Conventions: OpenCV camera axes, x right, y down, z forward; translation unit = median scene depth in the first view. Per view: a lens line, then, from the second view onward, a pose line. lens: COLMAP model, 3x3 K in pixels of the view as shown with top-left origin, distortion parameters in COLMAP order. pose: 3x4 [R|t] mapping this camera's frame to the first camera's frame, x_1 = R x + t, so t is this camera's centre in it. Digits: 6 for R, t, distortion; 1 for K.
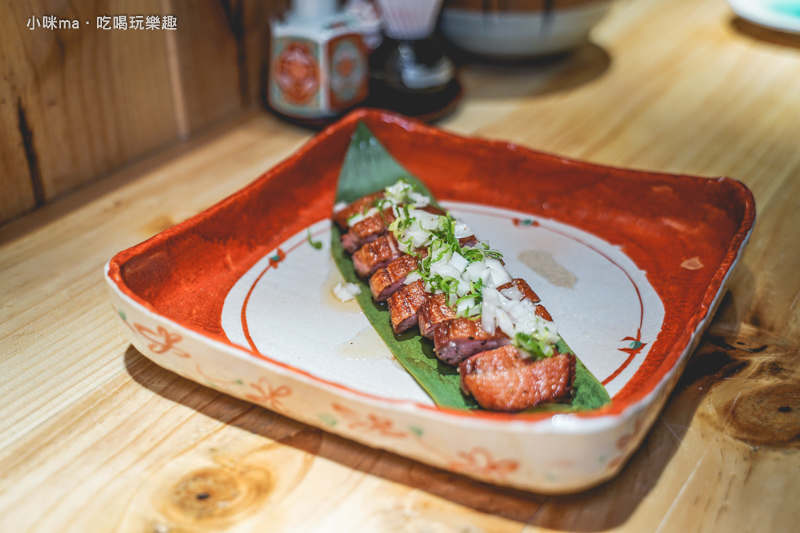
lens RADIAL K [[1053.1, 0, 400.0], [0, 1053.1, 266.5], [0, 0, 1]] dist [0.007863, 0.002874]
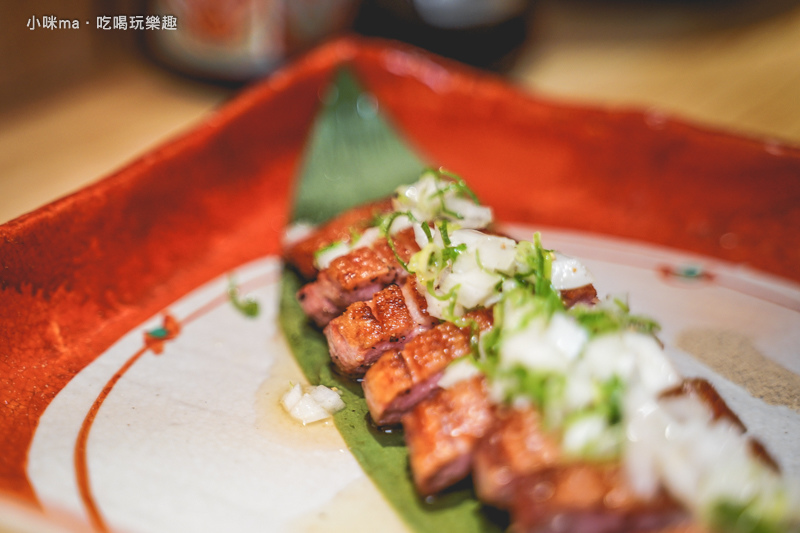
lens RADIAL K [[1720.2, 0, 400.0], [0, 1720.2, 266.5], [0, 0, 1]] dist [0.372888, 0.054988]
pose [[0.999586, 0.021747, 0.018862, -0.027748], [-0.019948, 0.995668, -0.090811, 0.031957], [-0.020755, 0.090397, 0.995690, 0.241625]]
